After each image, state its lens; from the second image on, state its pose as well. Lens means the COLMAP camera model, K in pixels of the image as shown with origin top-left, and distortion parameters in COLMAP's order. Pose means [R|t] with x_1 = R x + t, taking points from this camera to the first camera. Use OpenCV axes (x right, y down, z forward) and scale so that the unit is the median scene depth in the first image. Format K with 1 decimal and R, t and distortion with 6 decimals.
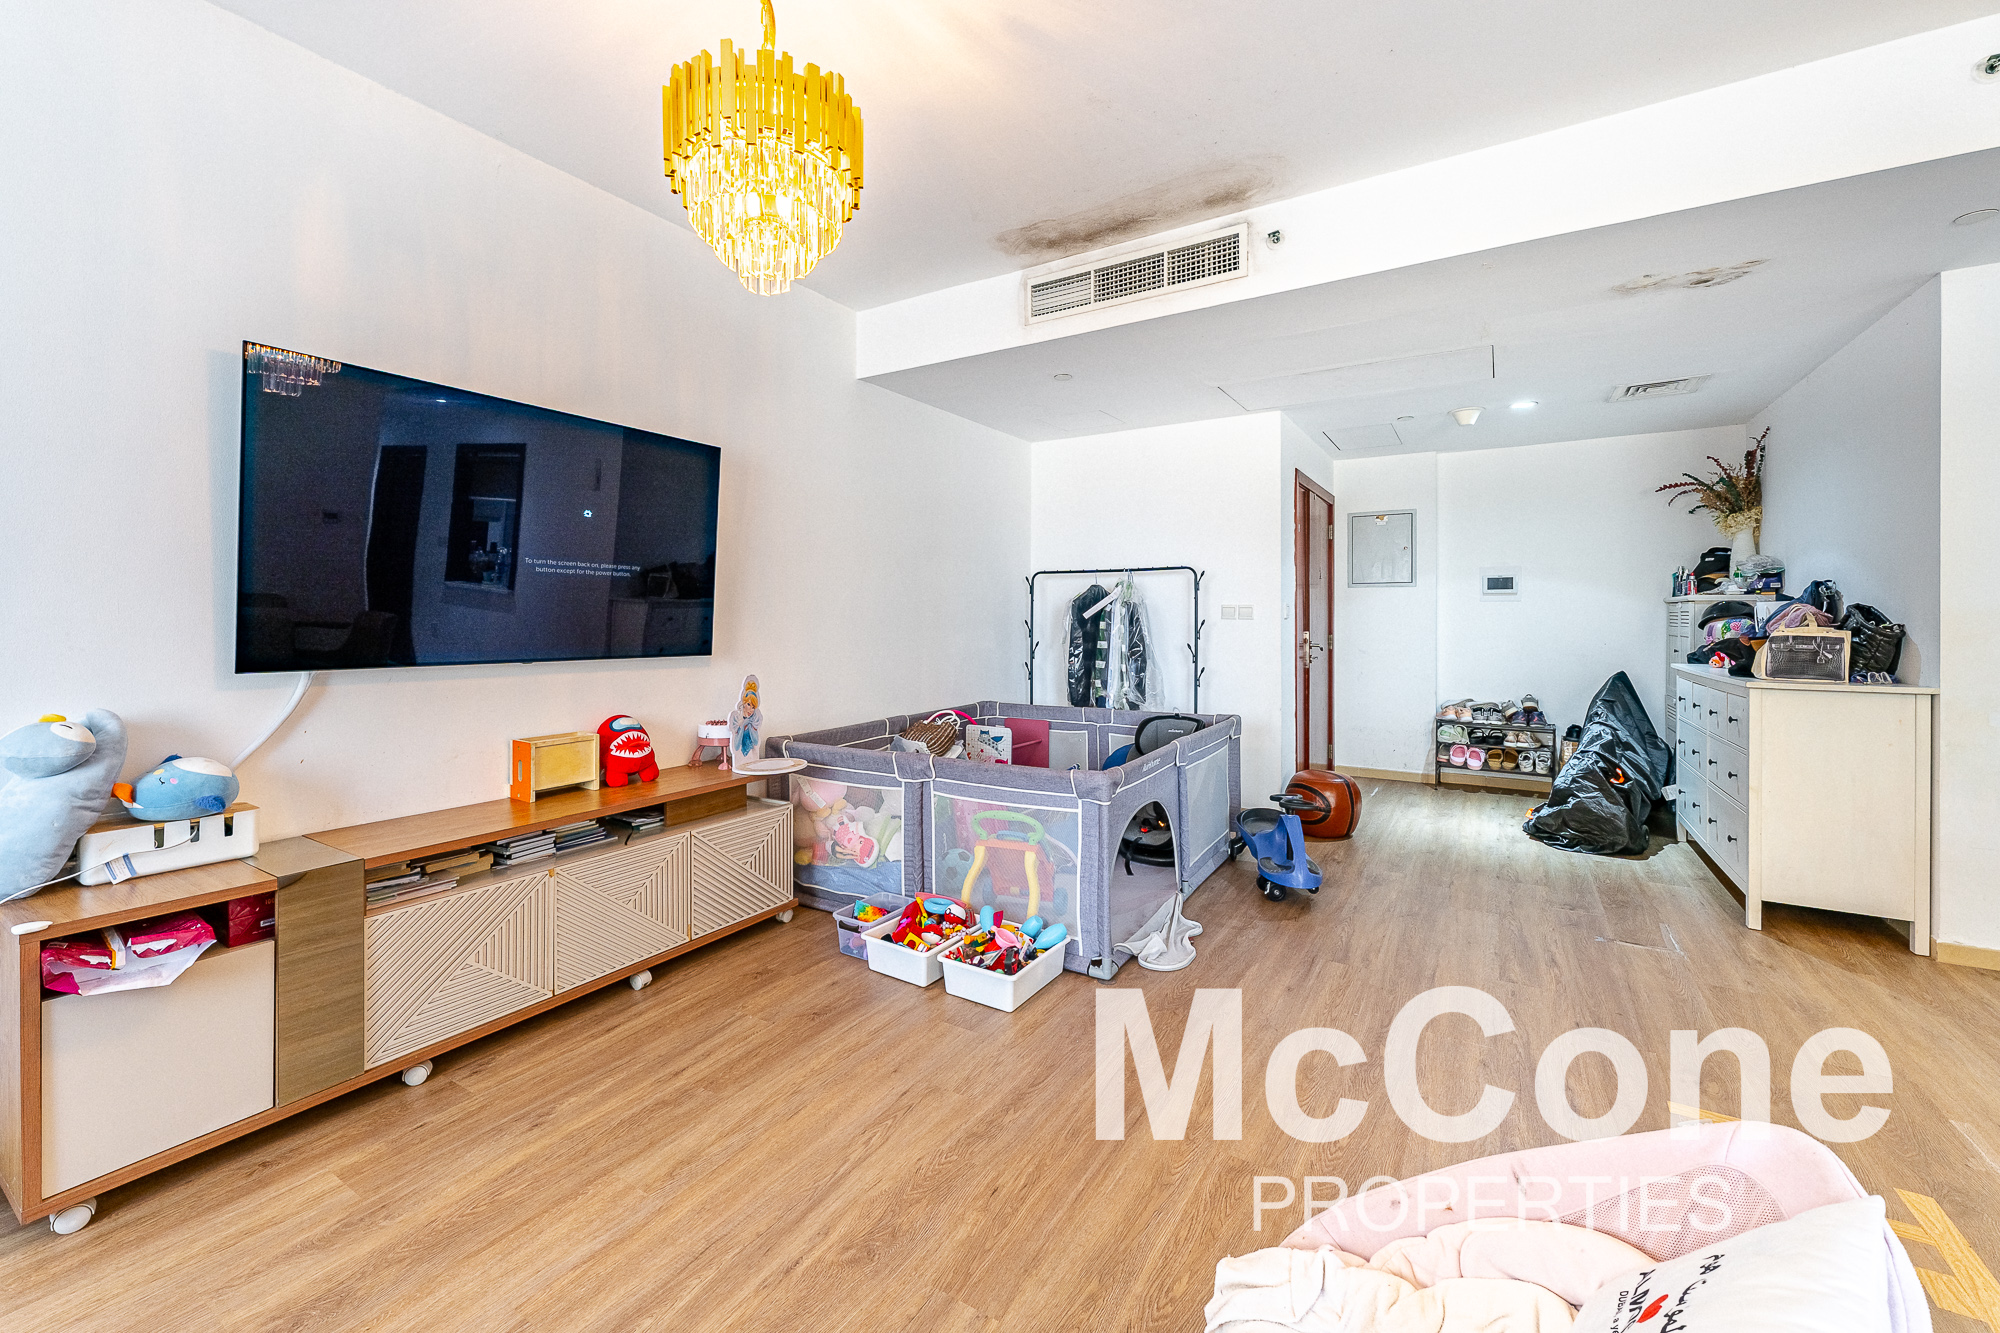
lens RADIAL K [[823.0, 0, 991.0], [0, 823.0, 634.2], [0, 0, 1]] dist [-0.000377, 0.000052]
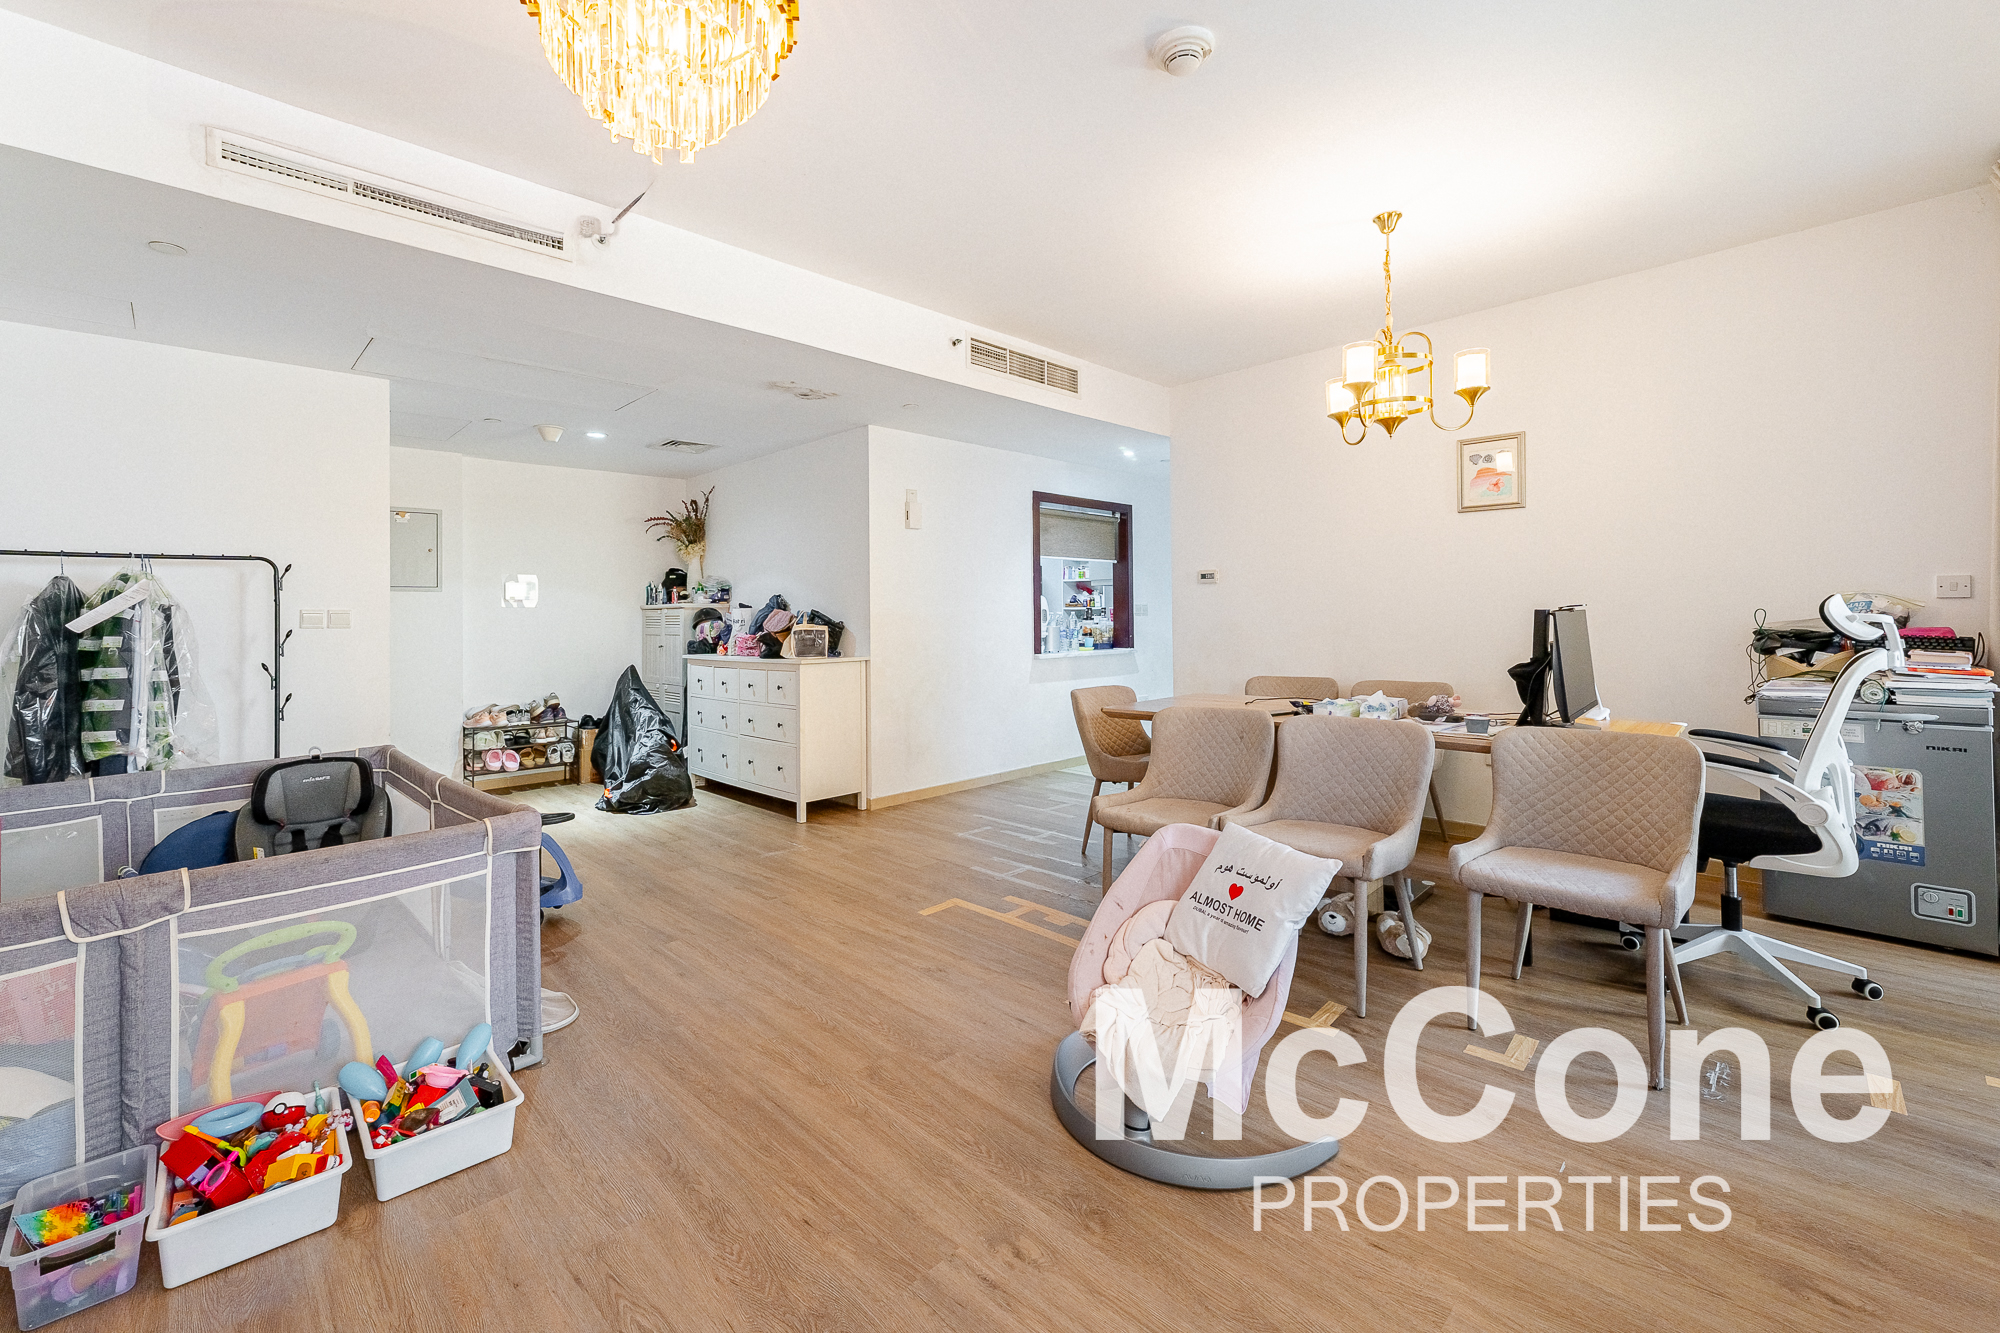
lens RADIAL K [[804.8, 0, 1014.5], [0, 804.8, 619.1], [0, 0, 1]] dist [-0.001905, -0.000887]
pose [[0.217444, -0.009366, 0.976028, -0.310490], [0.037259, 0.999305, 0.001288, -0.003629], [-0.975361, 0.036086, 0.217642, 0.199473]]
